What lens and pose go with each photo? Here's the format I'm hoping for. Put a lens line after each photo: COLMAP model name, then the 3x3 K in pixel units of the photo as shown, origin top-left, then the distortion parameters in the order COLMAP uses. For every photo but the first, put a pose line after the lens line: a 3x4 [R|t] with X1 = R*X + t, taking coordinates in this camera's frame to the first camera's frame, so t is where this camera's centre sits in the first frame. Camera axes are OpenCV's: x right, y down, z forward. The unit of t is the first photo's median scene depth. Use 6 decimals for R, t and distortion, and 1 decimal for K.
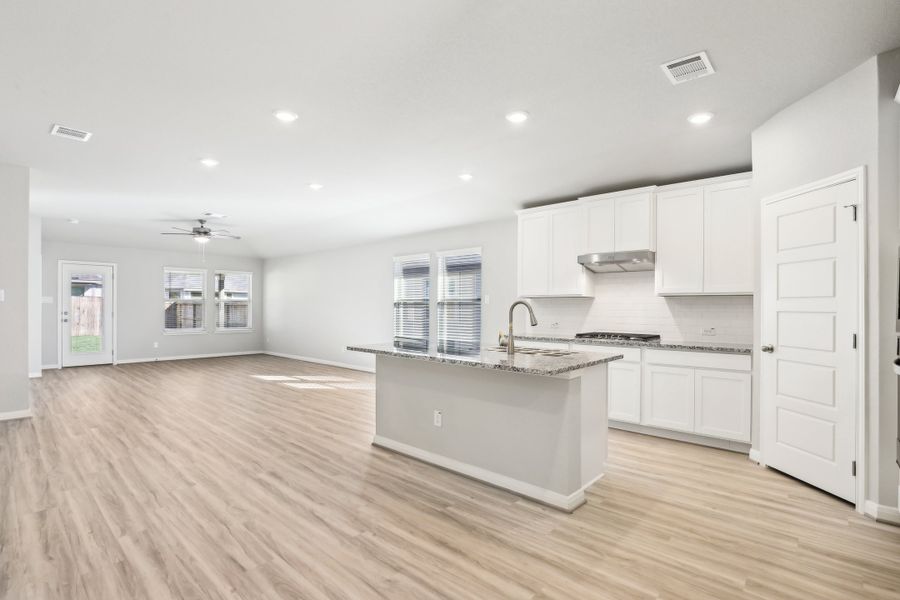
lens RADIAL K [[435.2, 0, 461.8], [0, 435.2, 307.9], [0, 0, 1]] dist [-0.025760, 0.000317]
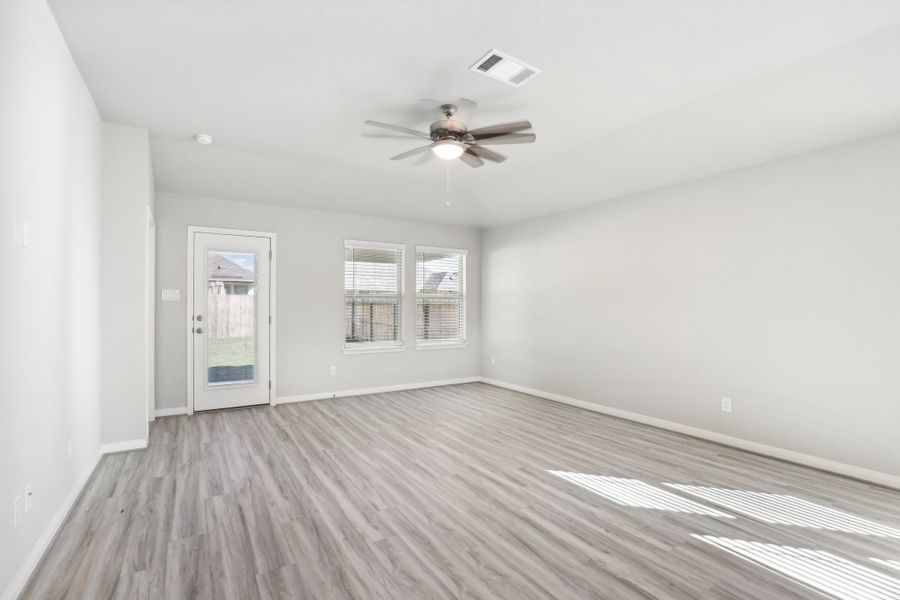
lens RADIAL K [[427.6, 0, 455.3], [0, 427.6, 302.8], [0, 0, 1]] dist [-0.024952, -0.000035]
pose [[0.961160, -0.004136, -0.275961, -1.092302], [0.001715, 0.999958, -0.009011, -0.006589], [0.275987, 0.008188, 0.961126, 1.354423]]
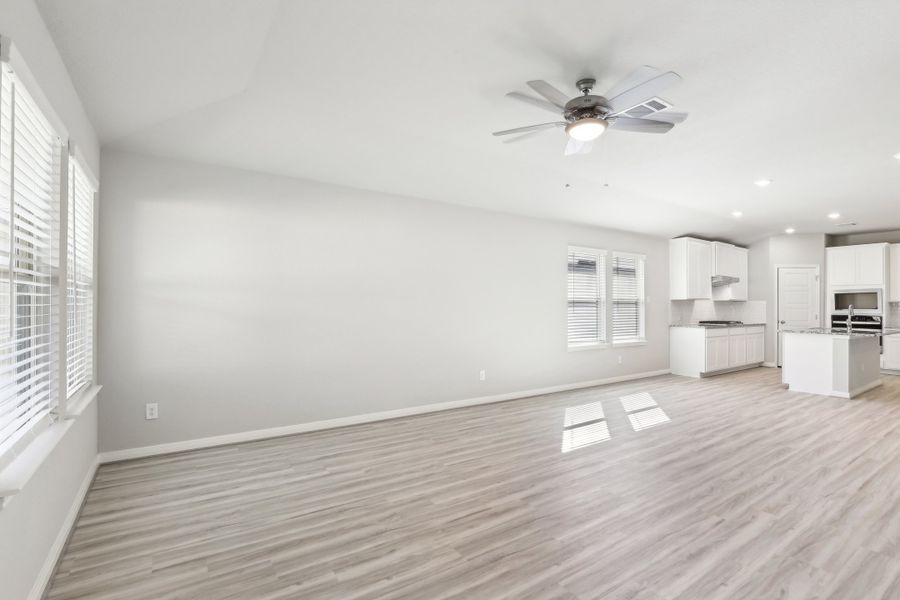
lens RADIAL K [[423.1, 0, 457.0], [0, 423.1, 300.8], [0, 0, 1]] dist [-0.022317, 0.001673]
pose [[0.234319, 0.004765, 0.972148, -2.262657], [-0.004731, 0.999982, -0.003761, -0.018753], [-0.972148, -0.003718, 0.234337, 2.342764]]
